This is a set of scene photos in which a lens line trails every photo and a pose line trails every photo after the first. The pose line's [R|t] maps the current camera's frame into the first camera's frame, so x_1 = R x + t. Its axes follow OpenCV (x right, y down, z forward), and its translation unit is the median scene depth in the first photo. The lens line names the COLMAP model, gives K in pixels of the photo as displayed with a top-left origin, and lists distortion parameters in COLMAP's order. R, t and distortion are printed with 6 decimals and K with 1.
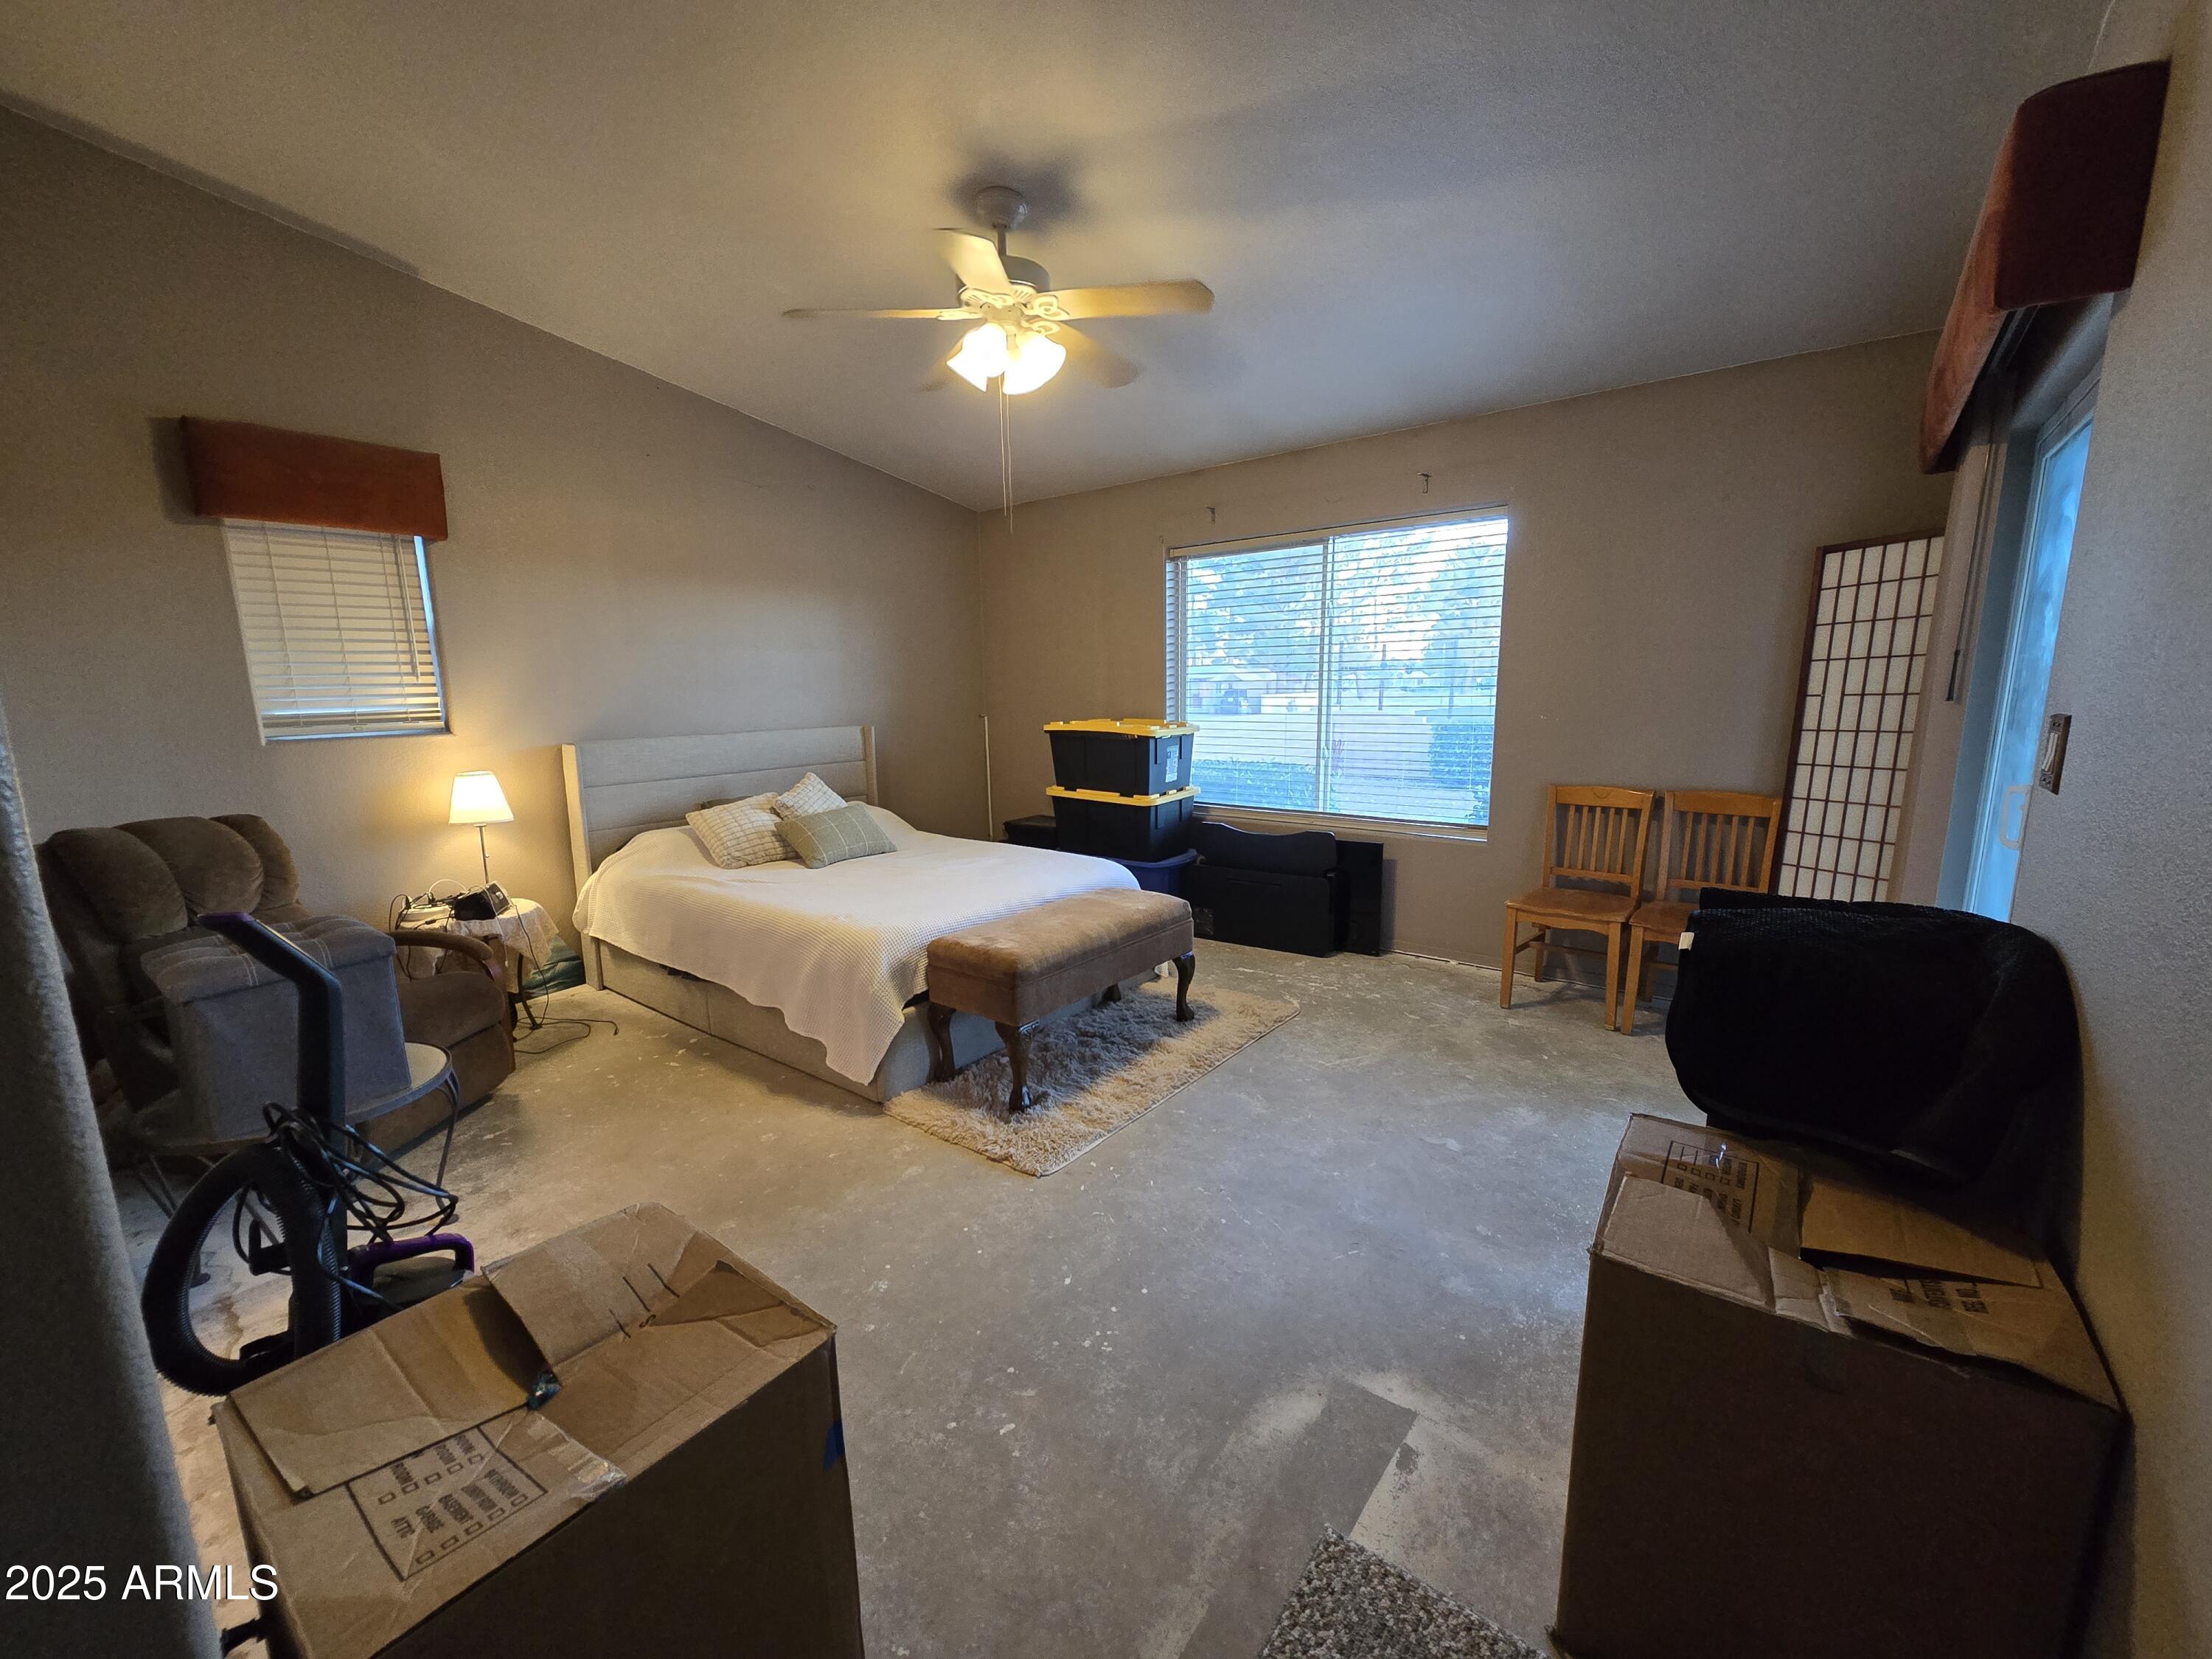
lens RADIAL K [[906.9, 0, 1098.4], [0, 906.9, 848.0], [0, 0, 1]] dist [-0.008790, 0.003673]
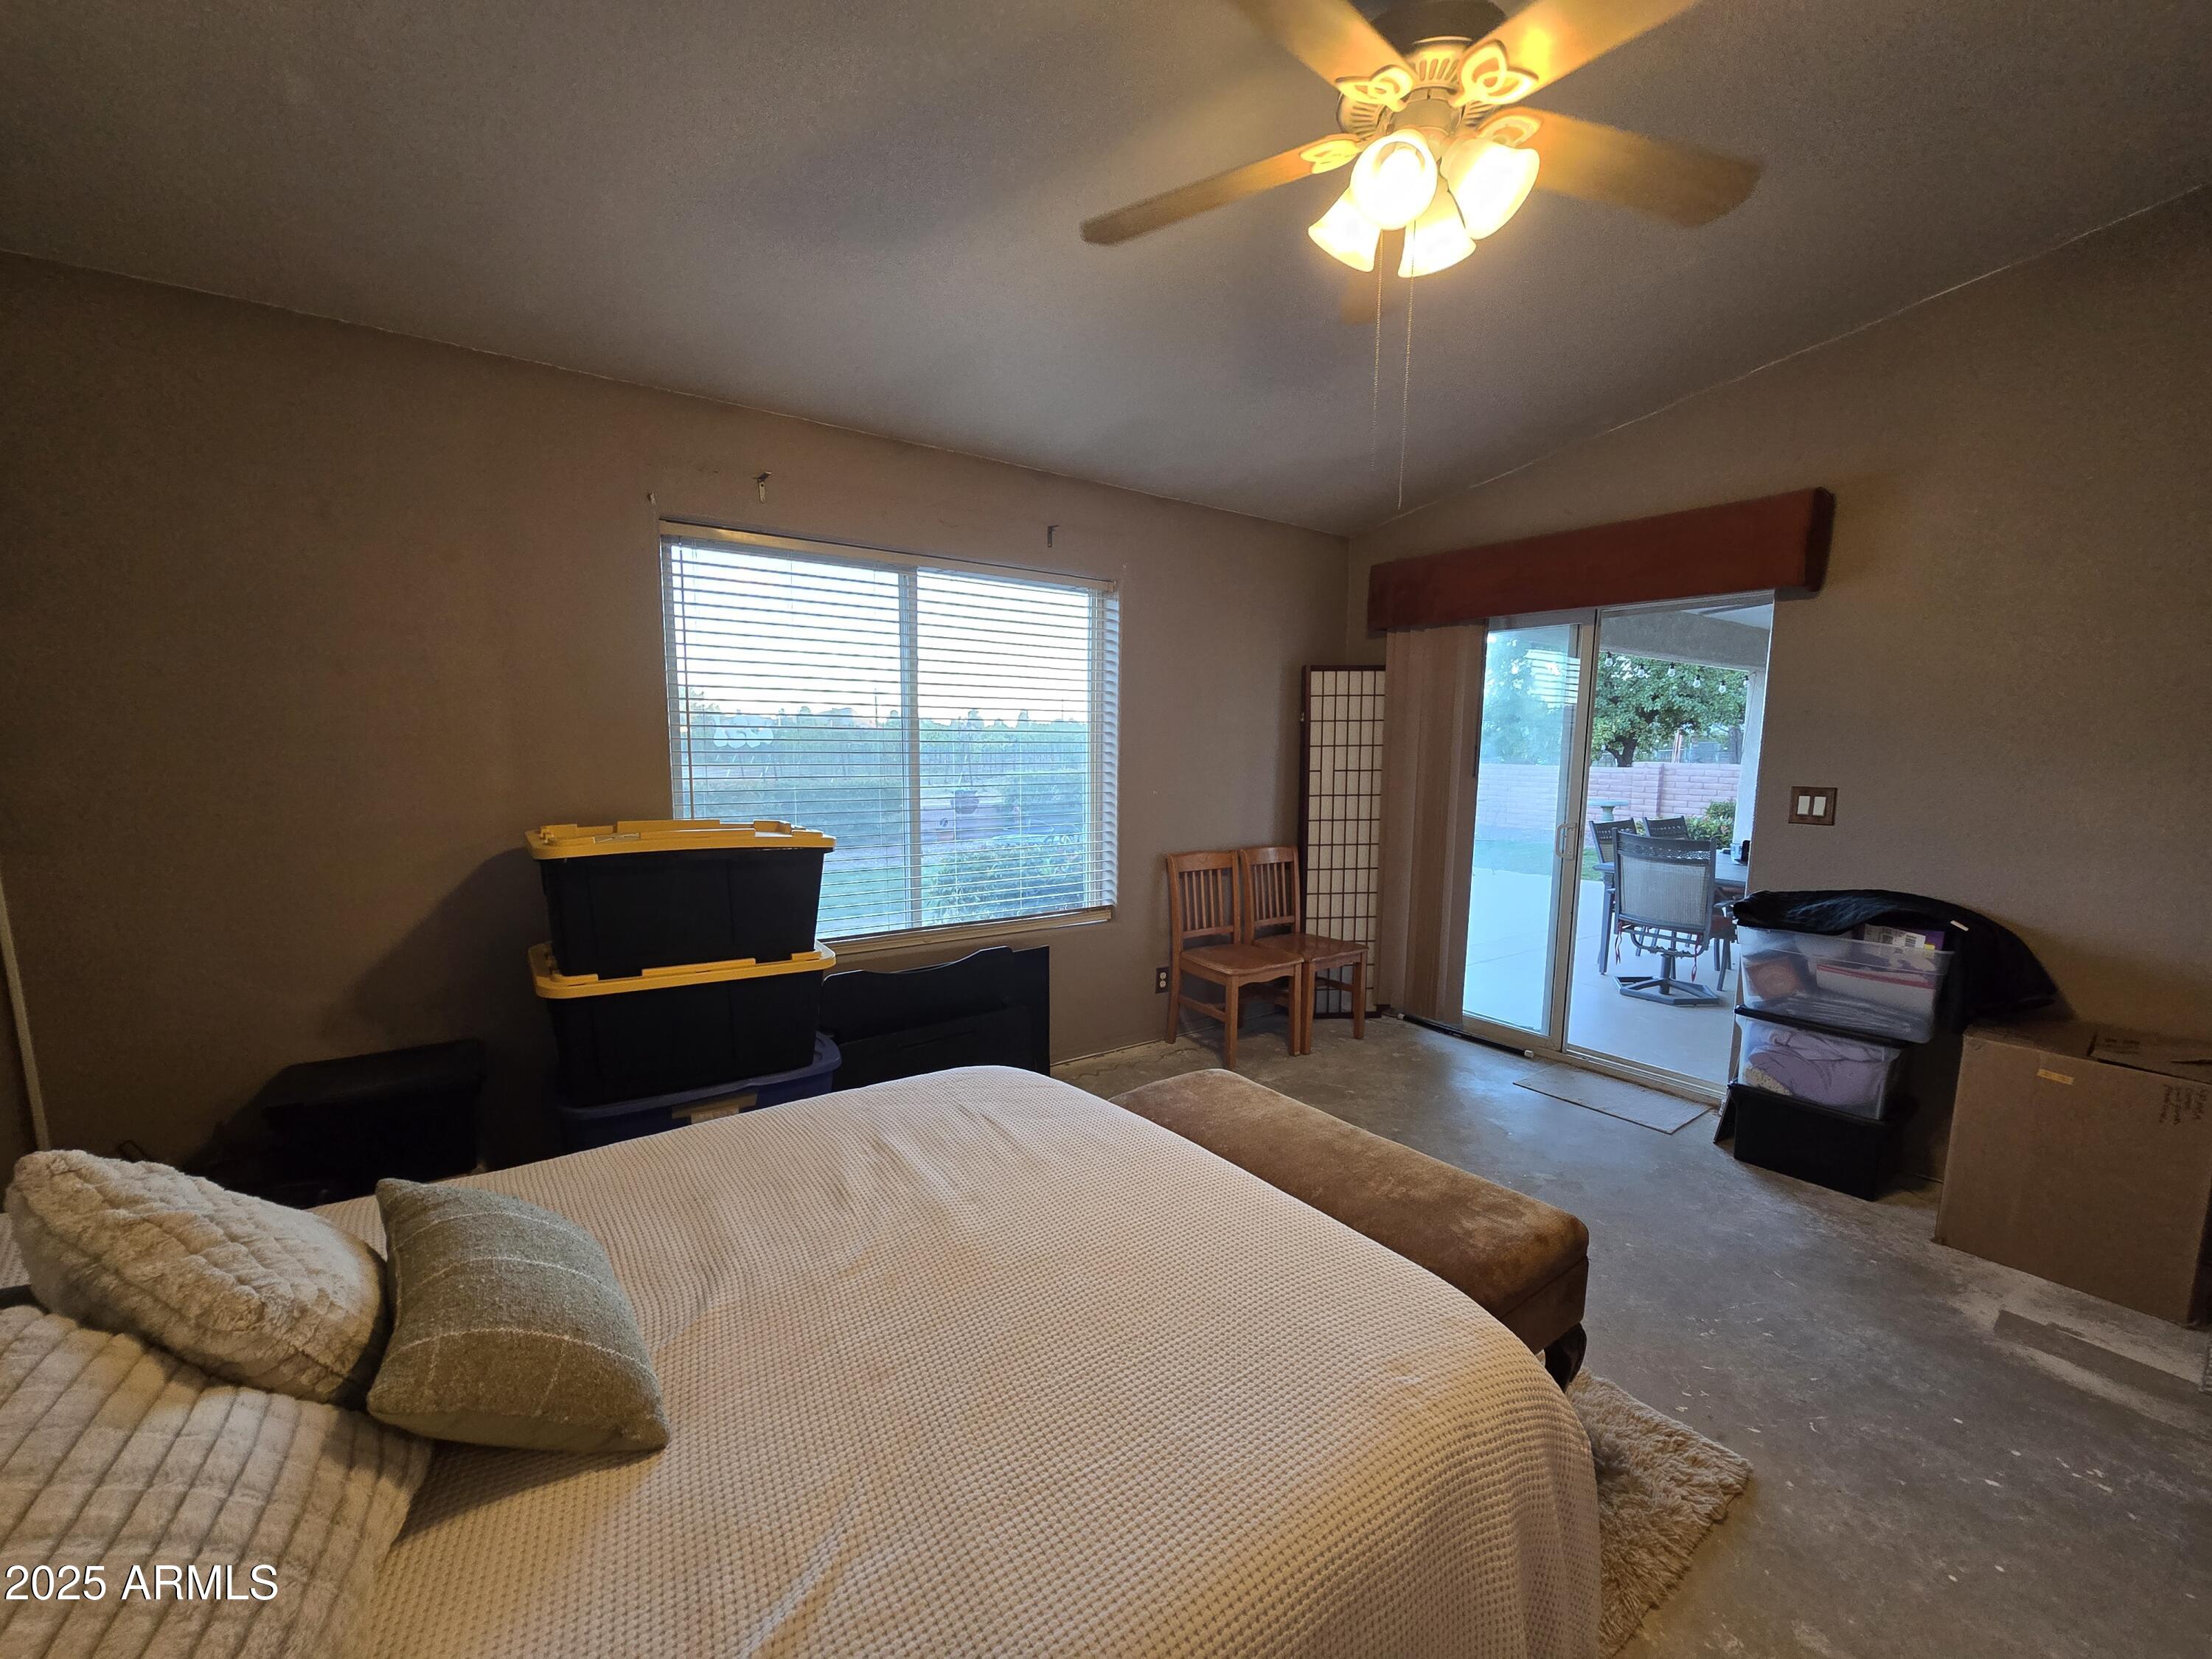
lens RADIAL K [[906.9, 0, 1097.1], [0, 906.9, 846.9], [0, 0, 1]] dist [-0.008790, 0.003673]
pose [[0.268060, -0.093813, 0.958824, -0.660493], [0.159912, 0.985774, 0.051743, -0.182912], [-0.950038, 0.139457, 0.279249, 0.963815]]
